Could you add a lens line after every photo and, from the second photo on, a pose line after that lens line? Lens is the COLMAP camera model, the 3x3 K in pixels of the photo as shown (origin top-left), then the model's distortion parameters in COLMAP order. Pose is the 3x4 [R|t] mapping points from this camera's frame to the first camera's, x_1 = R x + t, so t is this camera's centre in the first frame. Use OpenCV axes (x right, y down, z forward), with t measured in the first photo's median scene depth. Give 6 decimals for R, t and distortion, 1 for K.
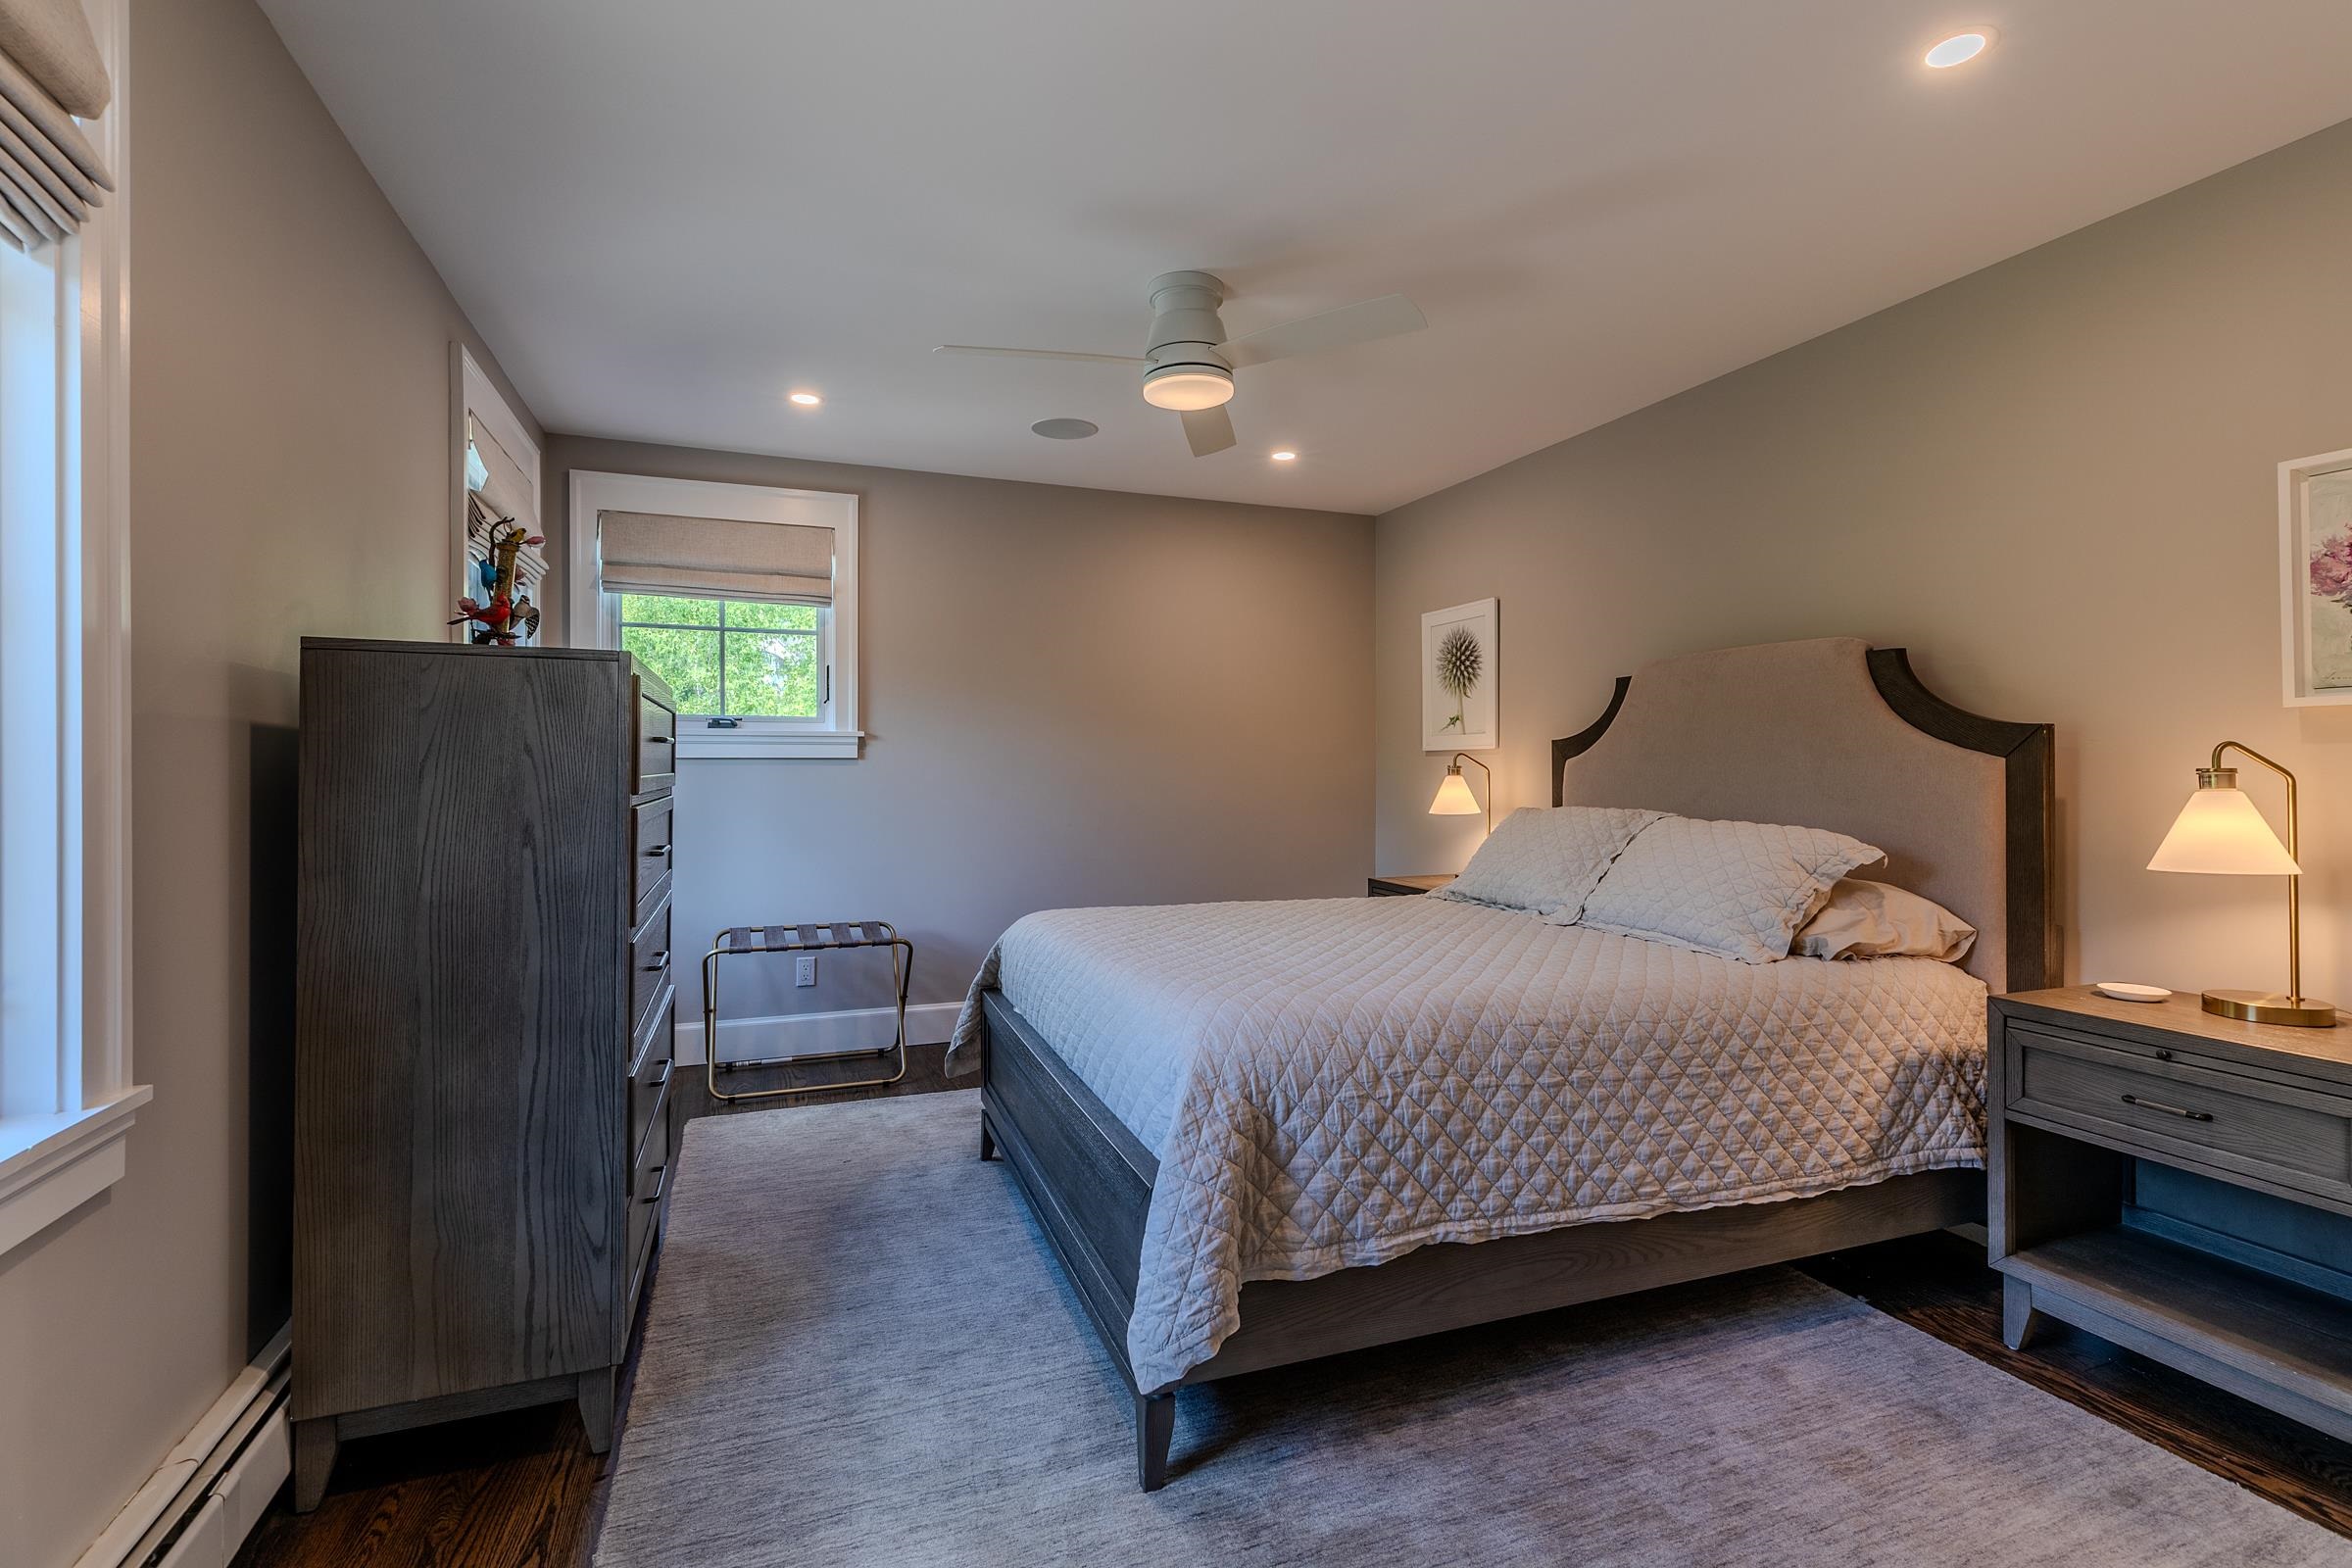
lens RADIAL K [[1087.0, 0, 1176.1], [0, 1087.0, 771.7], [0, 0, 1]] dist [0.005765, -0.000020]
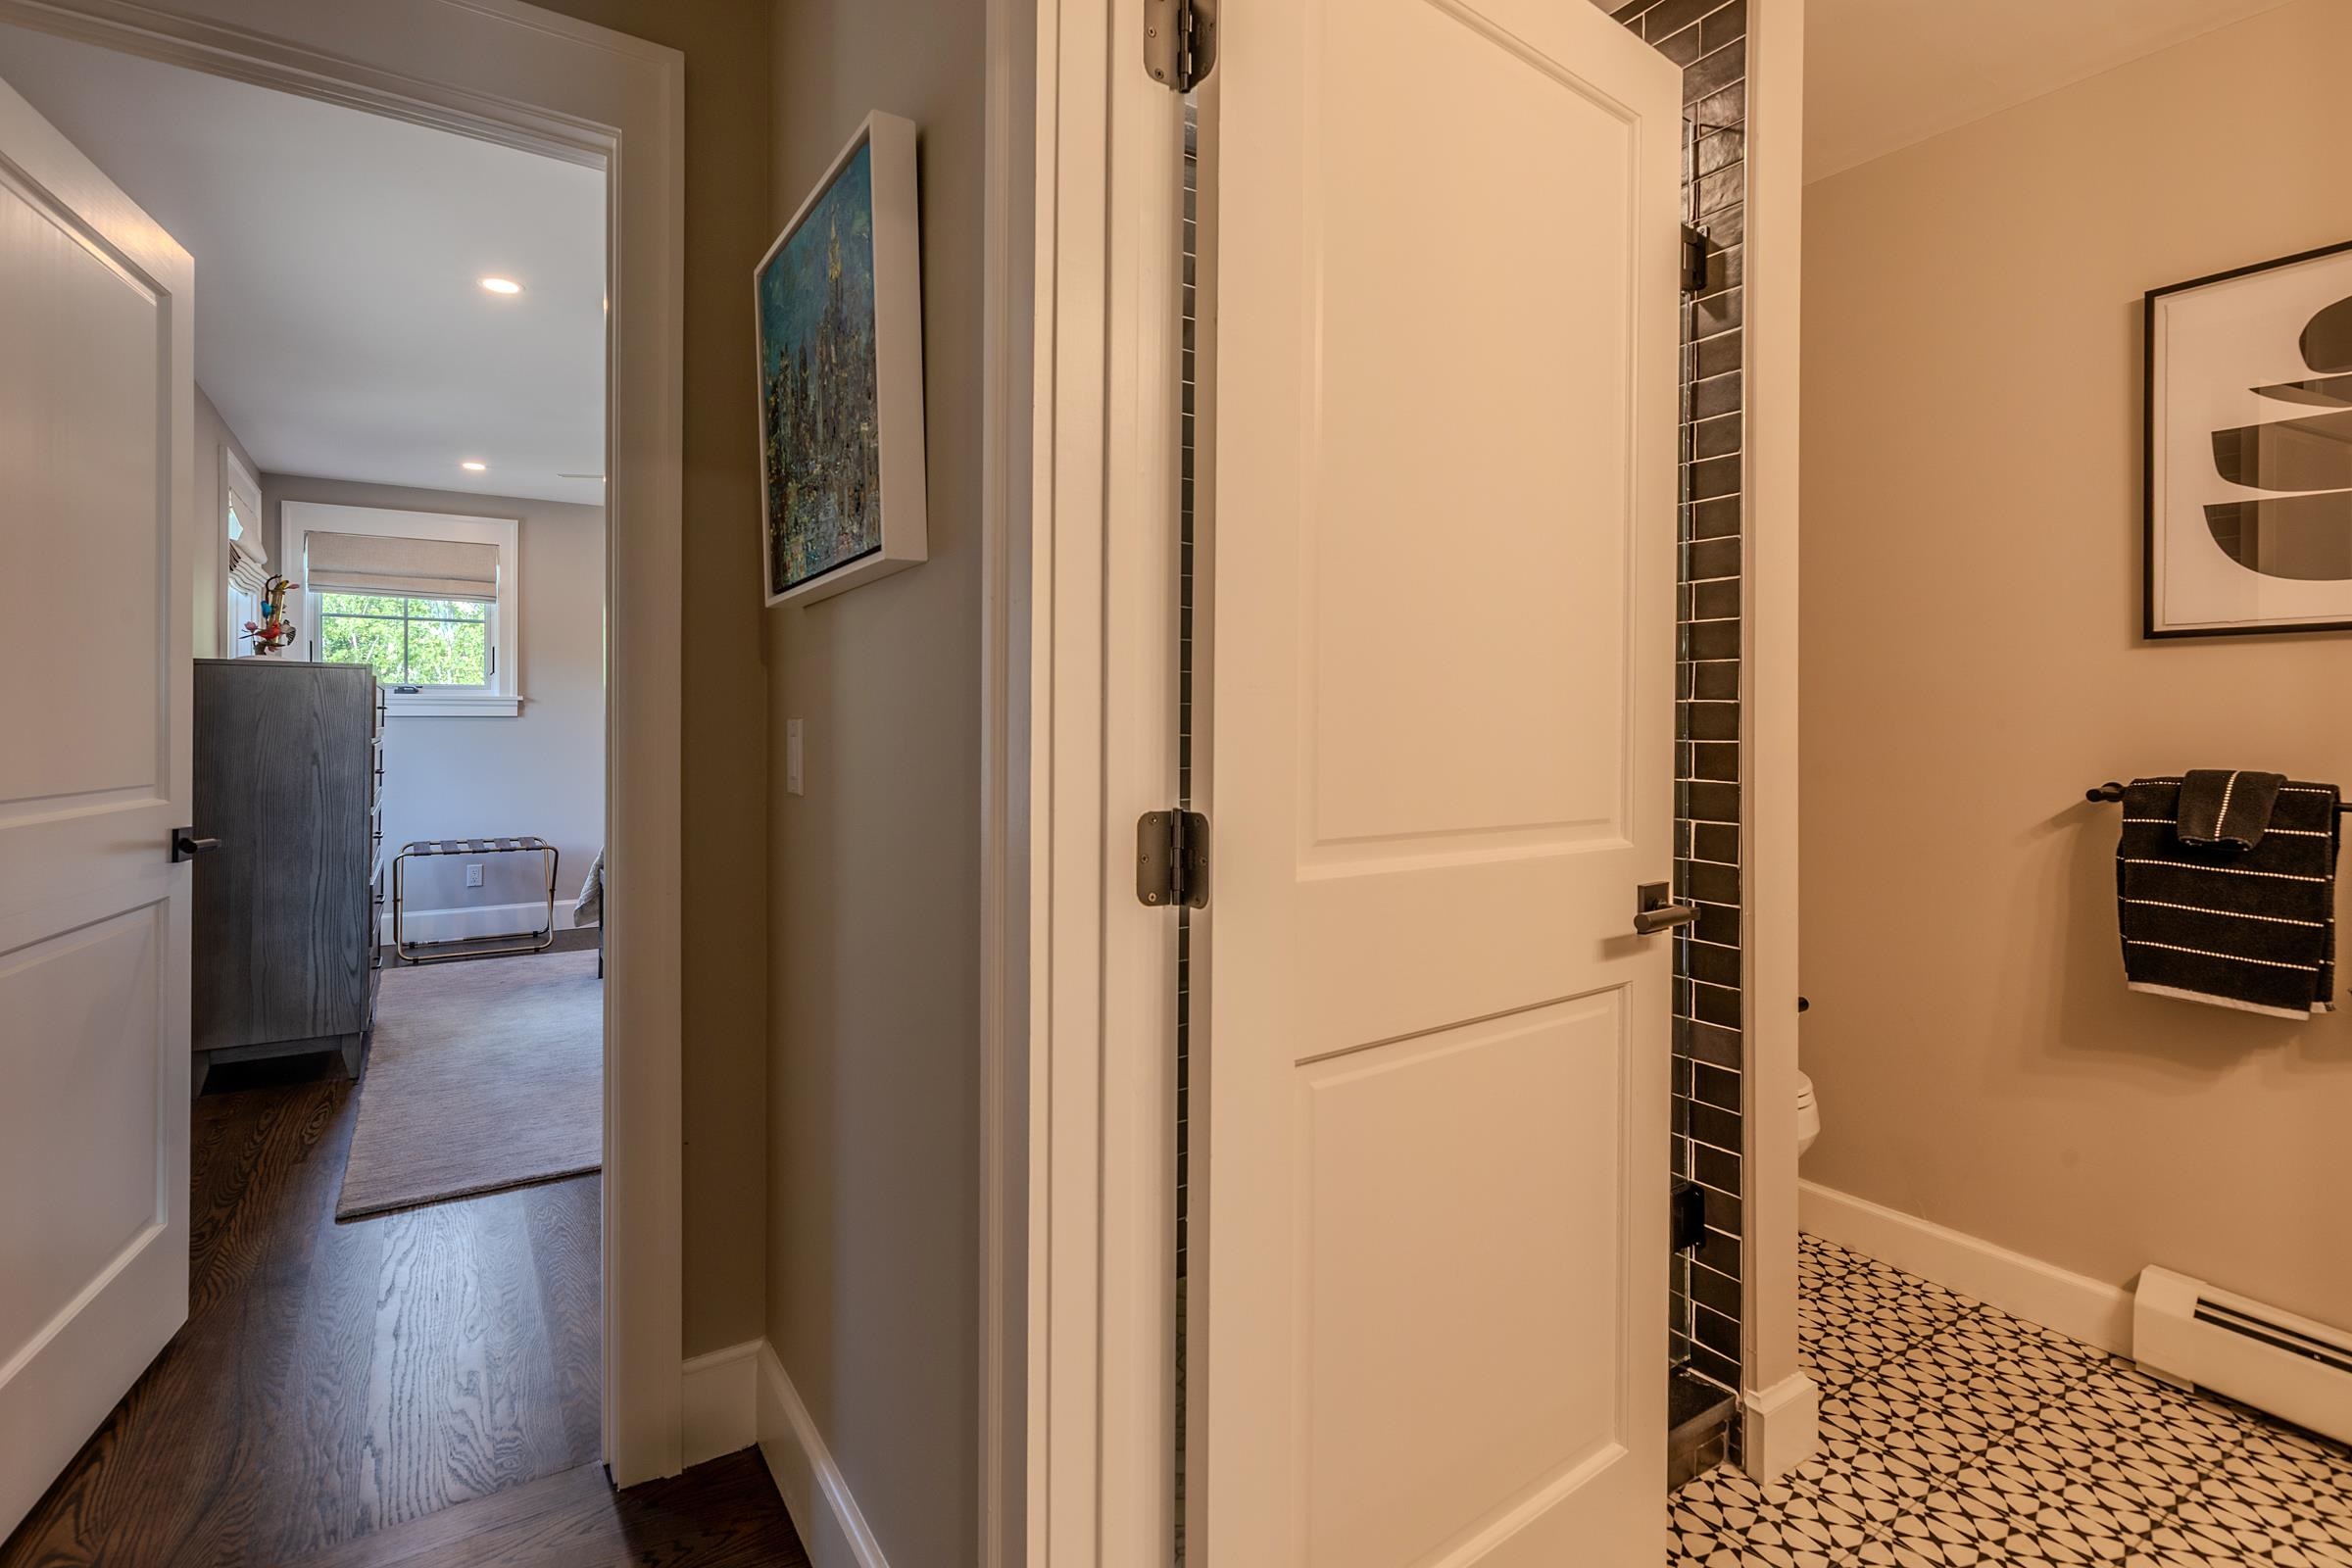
lens RADIAL K [[1087.0, 0, 1103.3], [0, 1087.0, 724.6], [0, 0, 1]] dist [0.005765, -0.000020]
pose [[0.981792, 0.001306, 0.189956, 0.183475], [-0.000869, 0.999997, -0.002382, 0.000225], [-0.189959, 0.002173, 0.981790, -0.516437]]
